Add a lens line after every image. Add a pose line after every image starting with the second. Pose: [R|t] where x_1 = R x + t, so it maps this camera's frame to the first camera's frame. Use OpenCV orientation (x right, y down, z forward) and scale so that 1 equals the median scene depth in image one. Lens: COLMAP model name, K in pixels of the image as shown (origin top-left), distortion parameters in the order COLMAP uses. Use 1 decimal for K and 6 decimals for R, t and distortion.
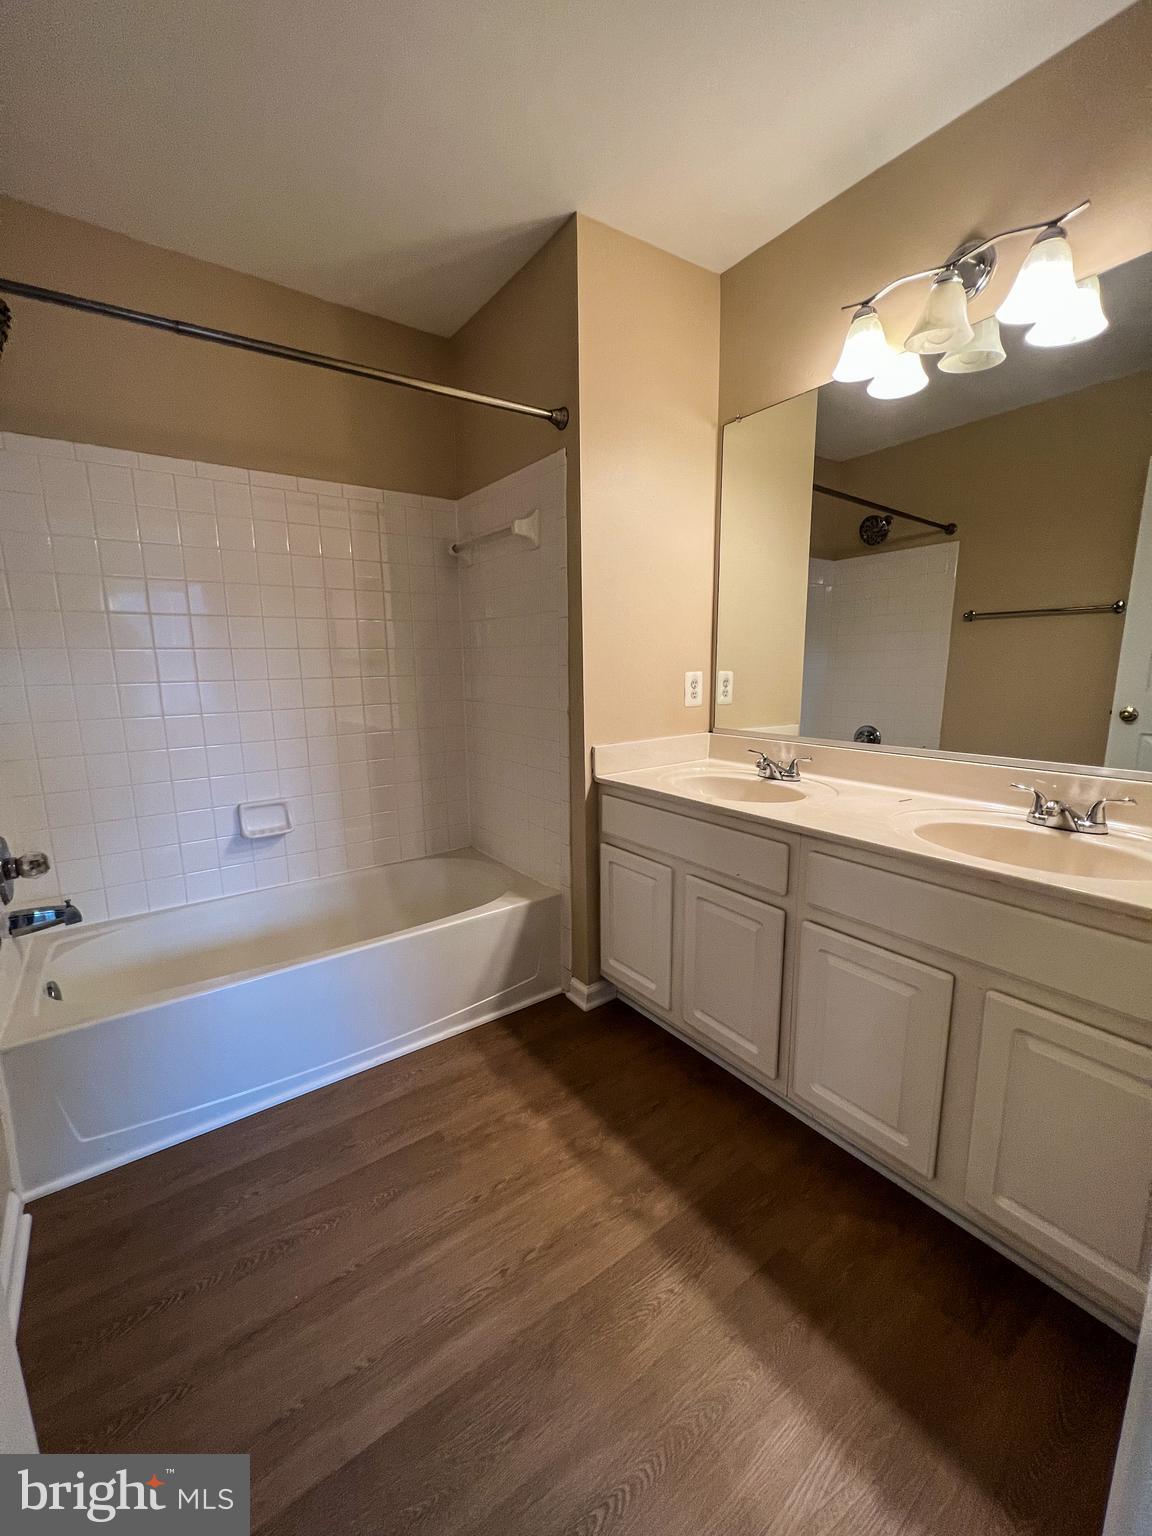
lens RADIAL K [[610.3, 0, 581.4], [0, 610.3, 766.7], [0, 0, 1]] dist [-0.001077, -0.000221]
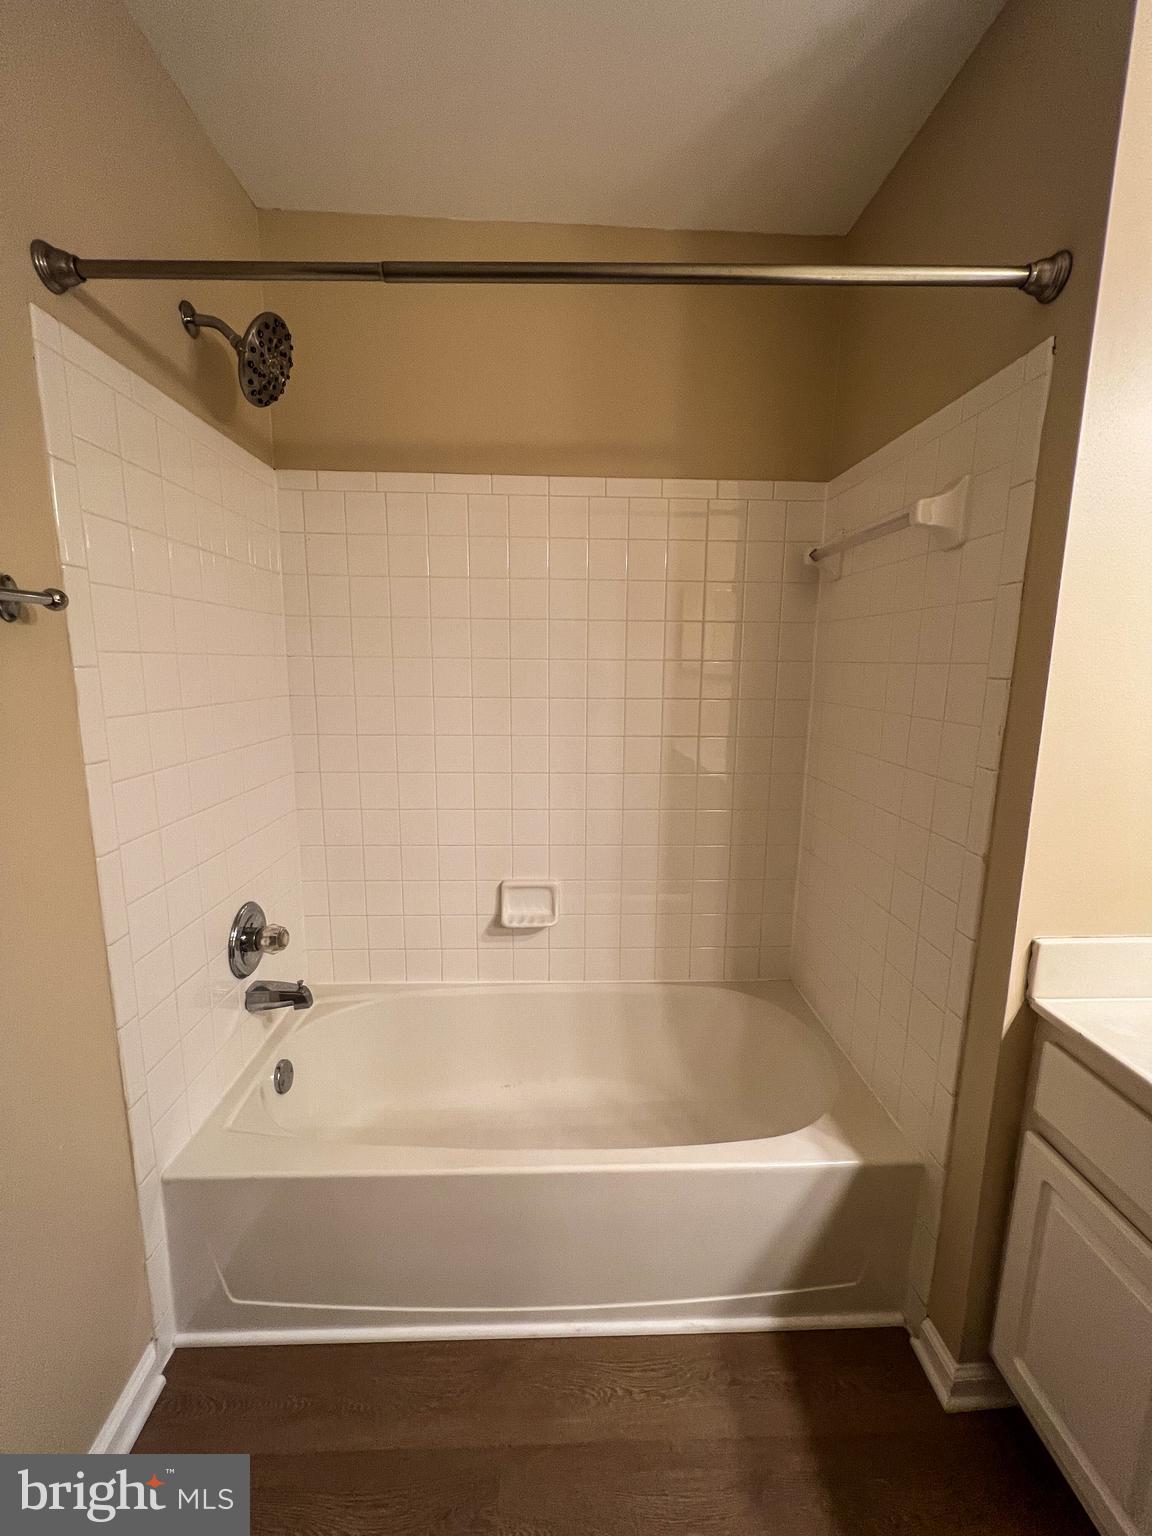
lens RADIAL K [[615.0, 0, 578.6], [0, 615.0, 766.7], [0, 0, 1]] dist [-0.000433, 0.000076]
pose [[0.826584, 0.114830, -0.550974, -0.026624], [-0.116947, 0.992641, 0.031431, -0.135577], [0.550529, 0.038455, 0.833930, 0.350582]]
